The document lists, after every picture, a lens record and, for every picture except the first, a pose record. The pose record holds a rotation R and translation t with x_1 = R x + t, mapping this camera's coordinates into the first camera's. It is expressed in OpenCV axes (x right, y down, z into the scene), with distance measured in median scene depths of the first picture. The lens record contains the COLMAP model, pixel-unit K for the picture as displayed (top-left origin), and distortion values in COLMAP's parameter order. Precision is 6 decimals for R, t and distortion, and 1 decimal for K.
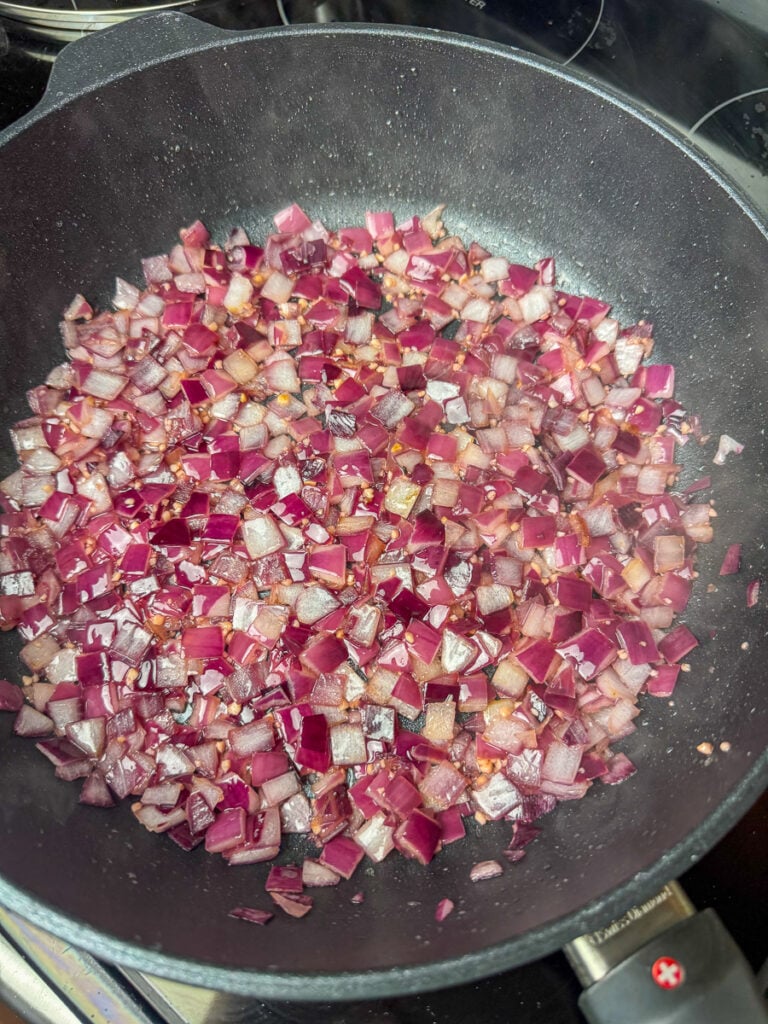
lens RADIAL K [[795.2, 0, 387.4], [0, 795.2, 515.2], [0, 0, 1]] dist [0.001669, 0.000963]
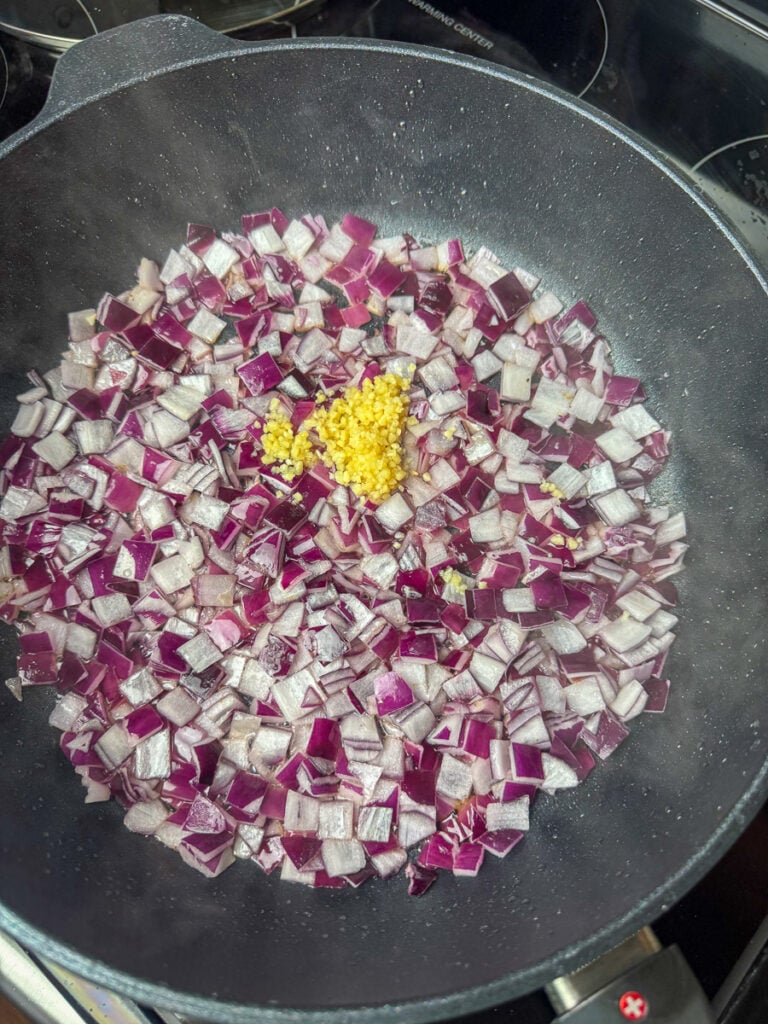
lens RADIAL K [[795.2, 0, 387.4], [0, 795.2, 515.2], [0, 0, 1]] dist [0.001669, 0.000963]
pose [[0.998733, 0.033898, 0.037197, -0.035776], [-0.036815, 0.996054, 0.080752, -0.124704], [-0.034313, -0.082019, 0.996040, -0.018764]]
